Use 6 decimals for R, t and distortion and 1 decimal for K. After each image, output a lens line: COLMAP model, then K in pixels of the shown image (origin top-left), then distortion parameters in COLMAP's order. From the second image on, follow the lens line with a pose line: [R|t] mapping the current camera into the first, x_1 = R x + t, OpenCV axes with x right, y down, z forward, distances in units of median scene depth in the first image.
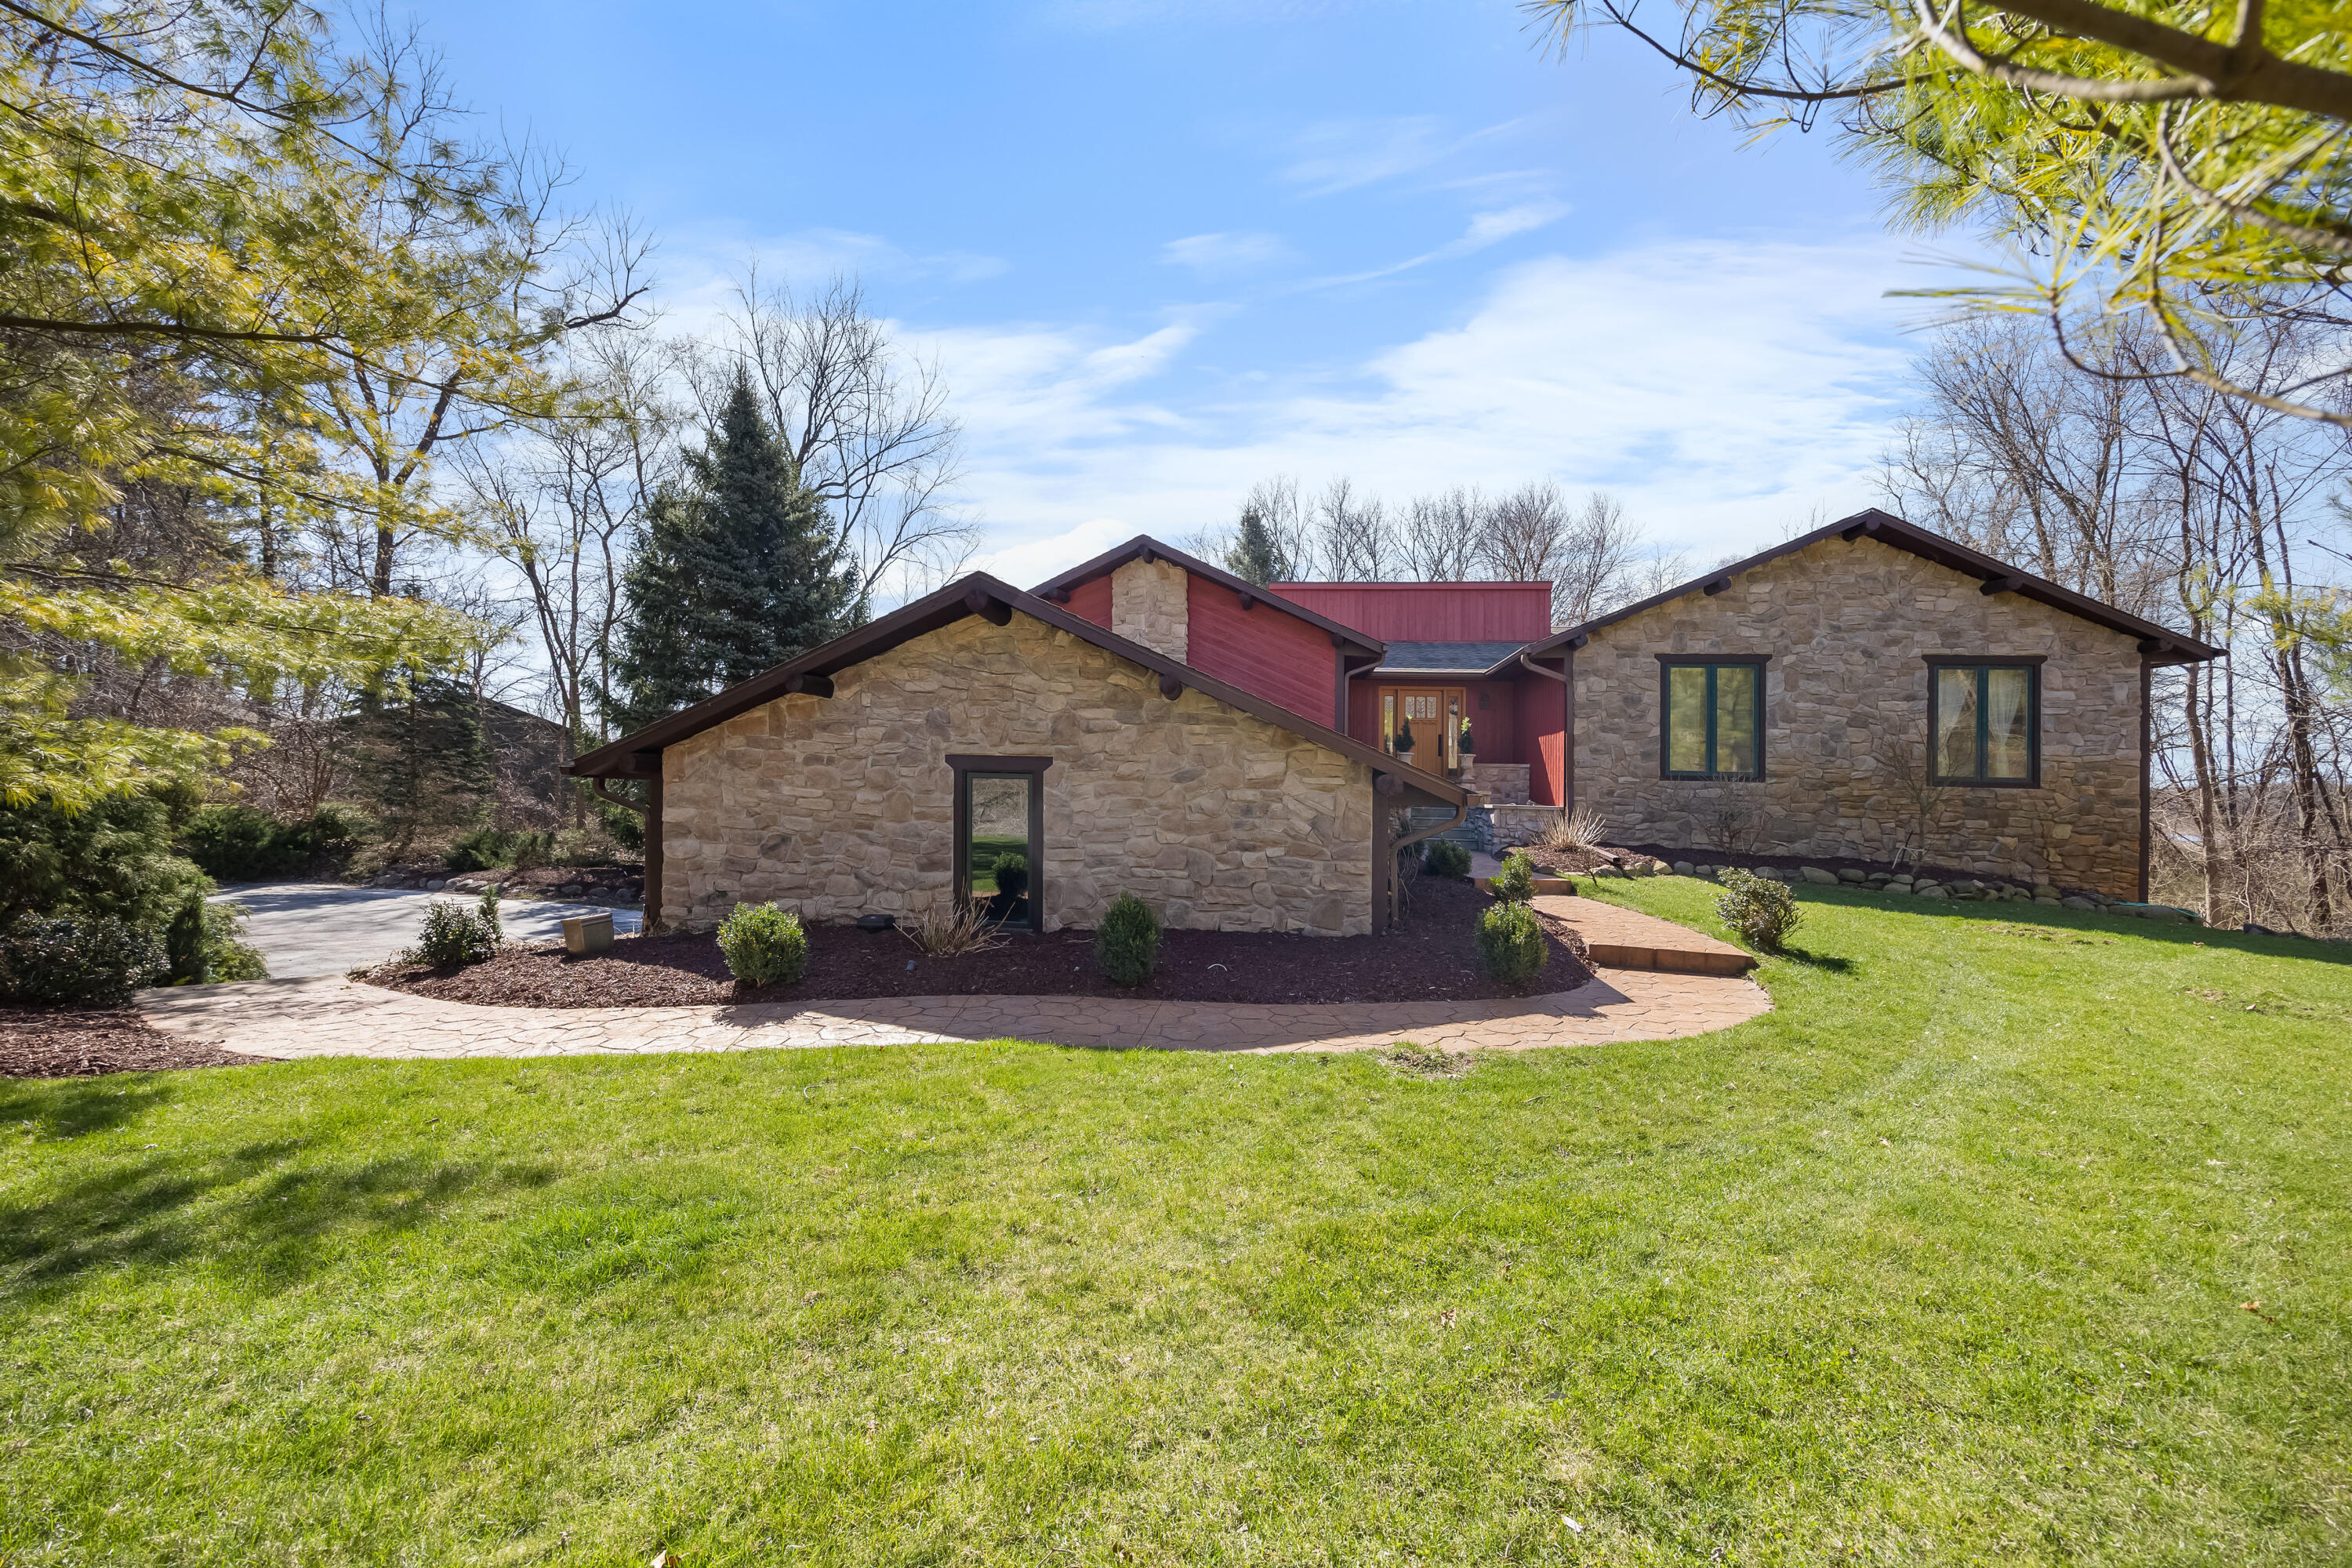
lens RADIAL K [[920.1, 0, 1195.5], [0, 920.1, 754.3], [0, 0, 1]] dist [0.003987, 0.000816]
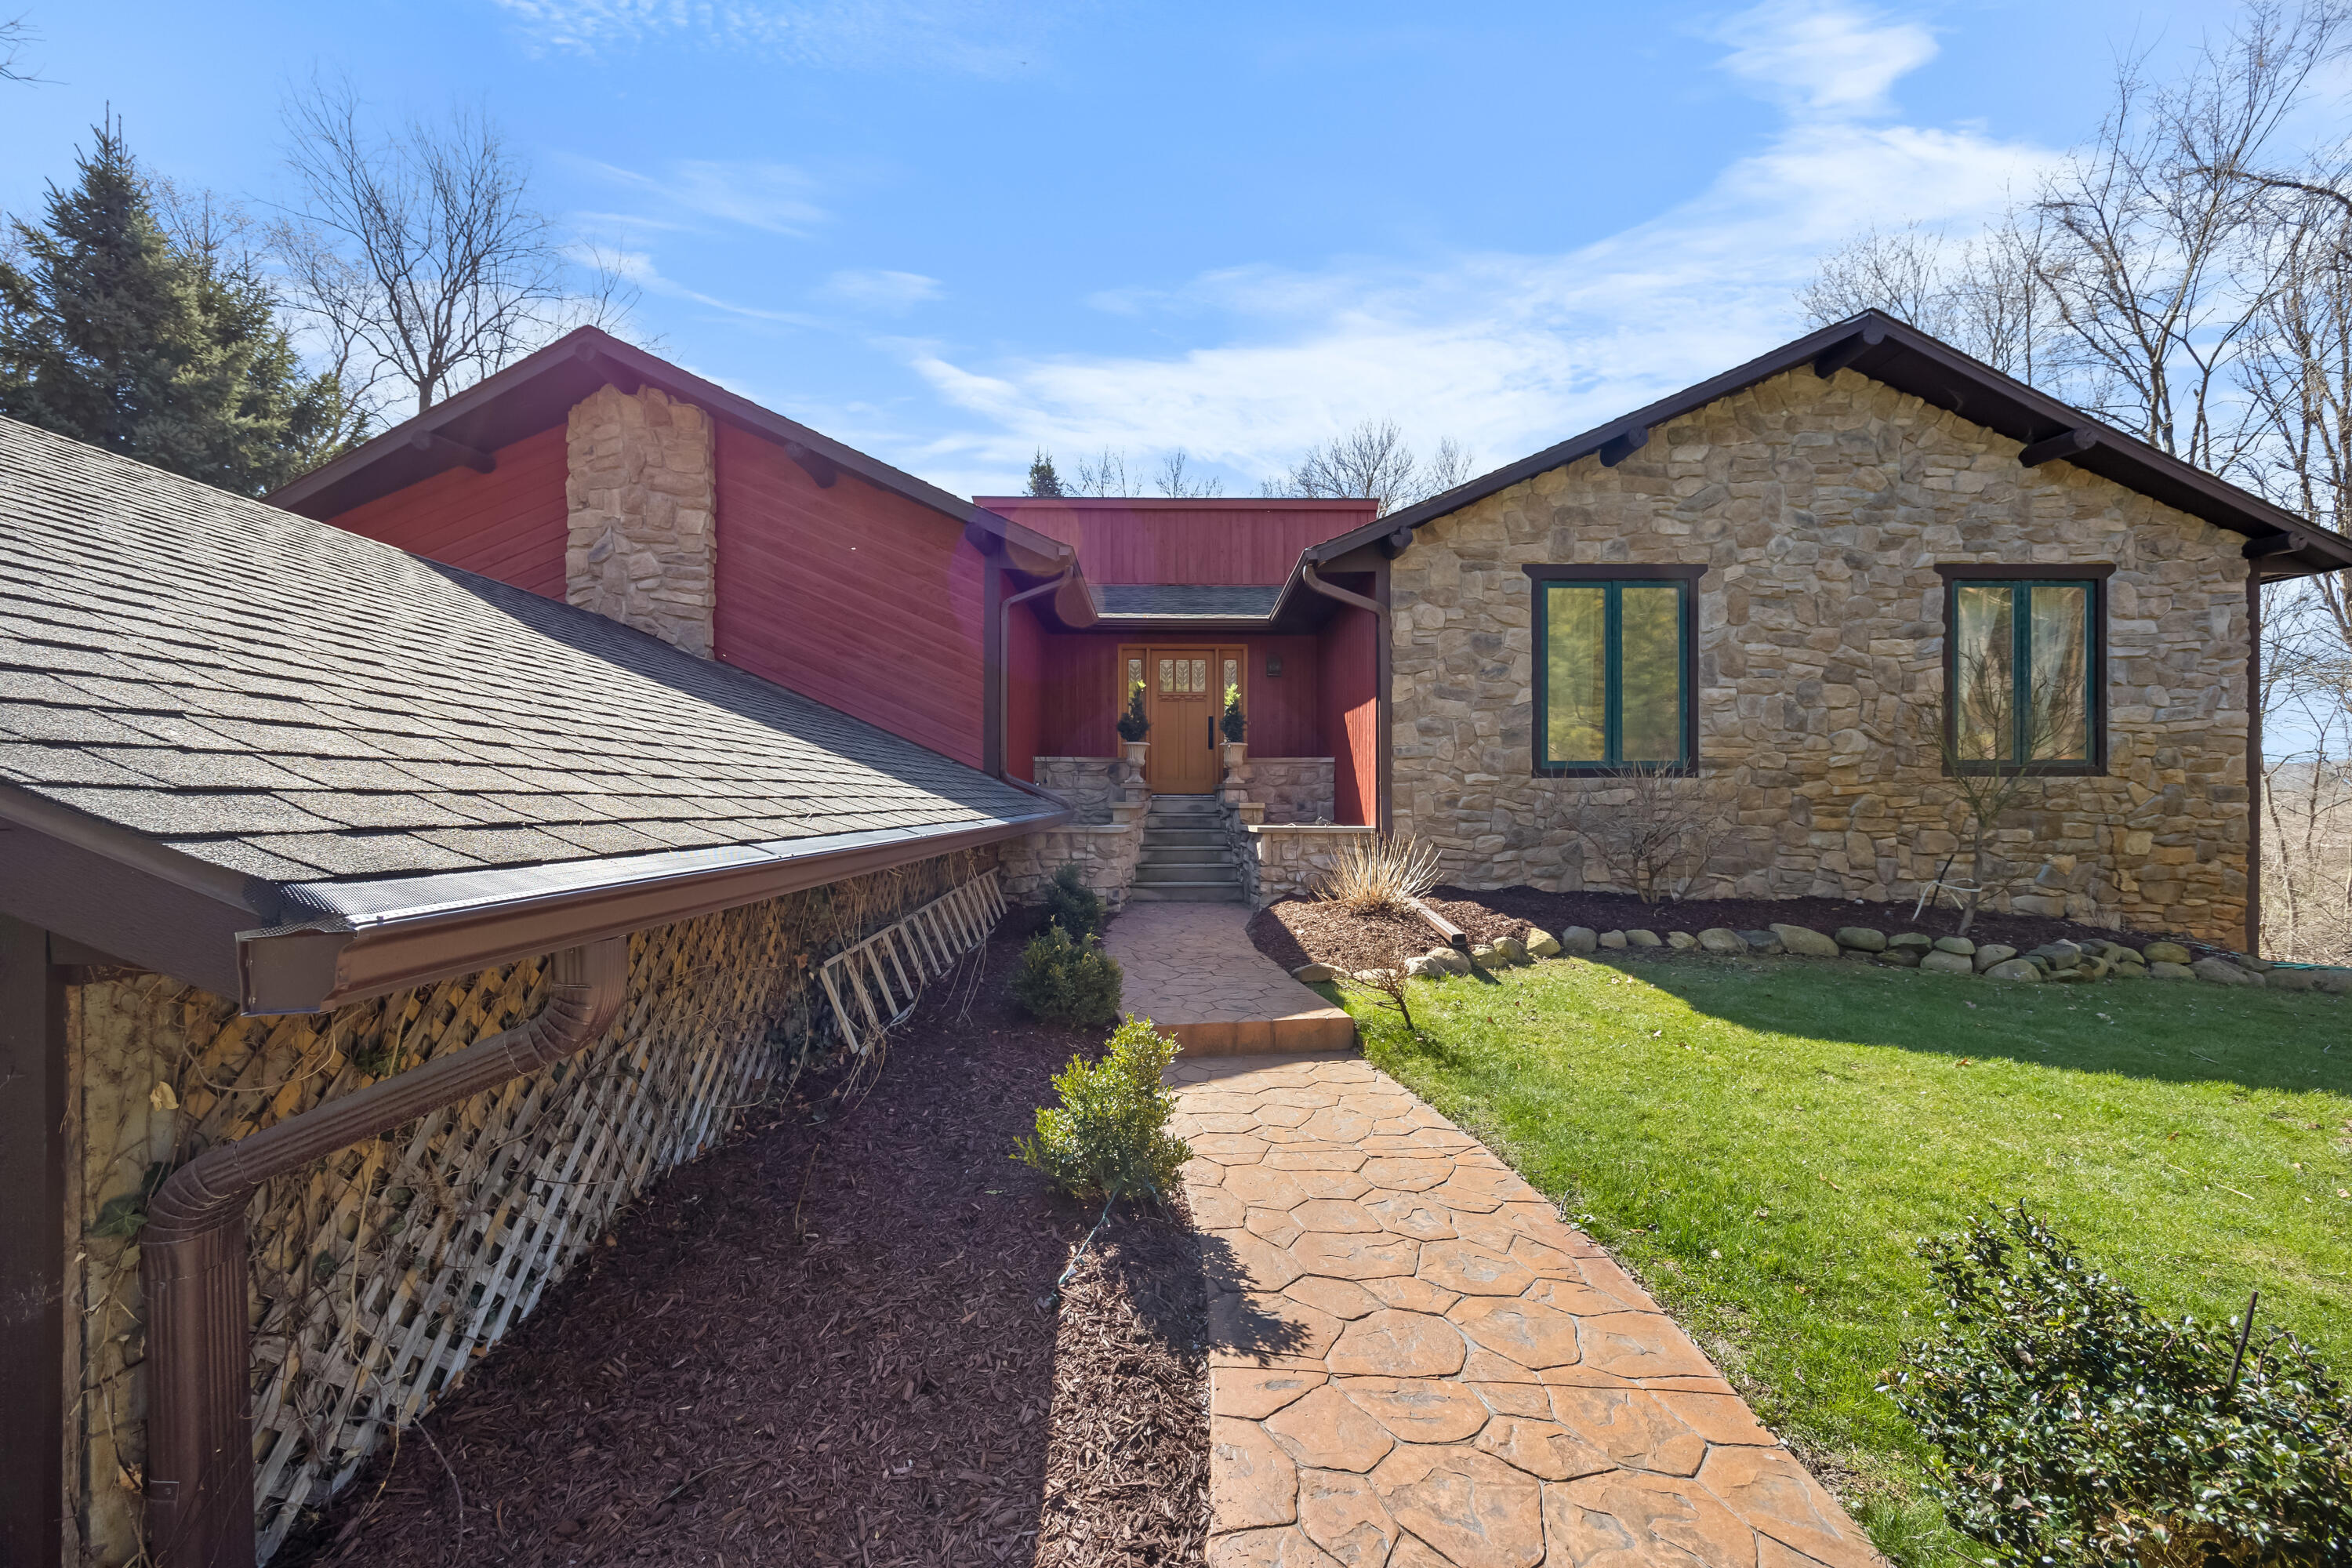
lens RADIAL K [[920.1, 0, 1186.4], [0, 920.1, 807.1], [0, 0, 1]] dist [0.003987, 0.000816]
pose [[0.991675, -0.027529, 0.125785, 0.210082], [0.021400, 0.998529, 0.049819, 0.013111], [-0.126972, -0.046713, 0.990806, 0.443717]]
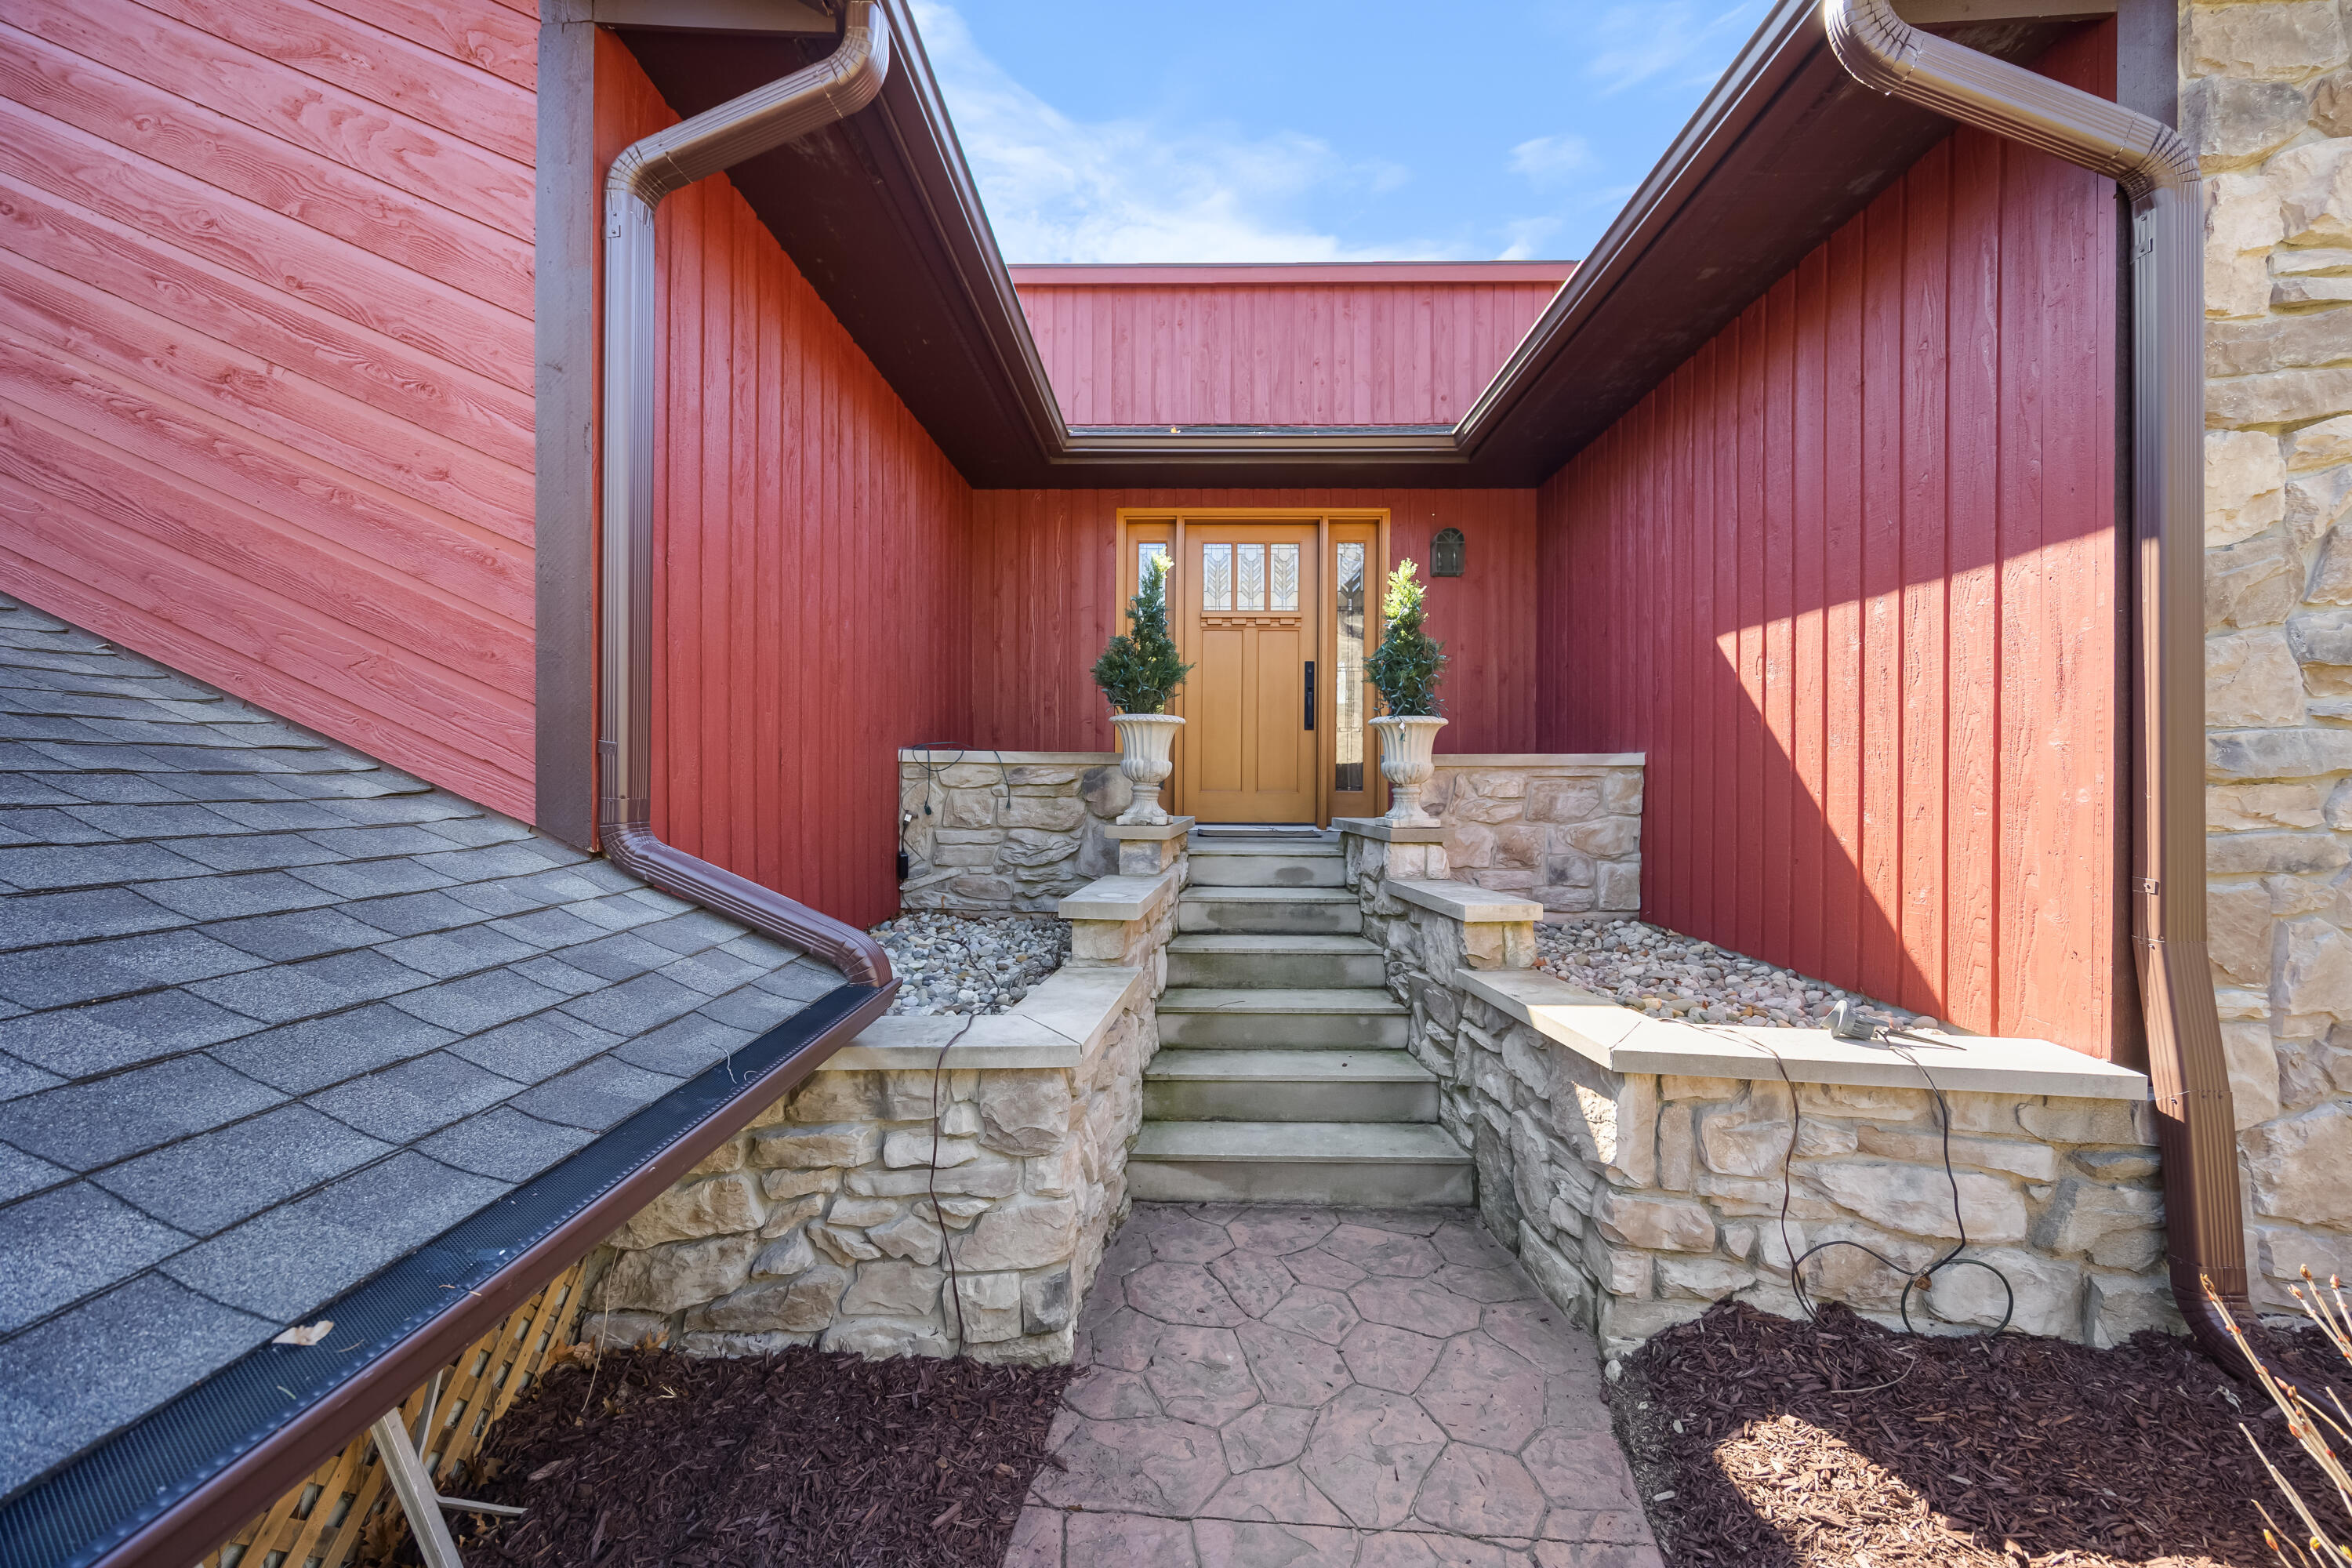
lens RADIAL K [[920.1, 0, 1173.1], [0, 920.1, 778.3], [0, 0, 1]] dist [0.003987, 0.000816]
pose [[0.996477, -0.022262, 0.080860, 0.247059], [0.018602, 0.998780, 0.045740, 0.004219], [-0.081780, -0.044074, 0.995675, 0.881232]]
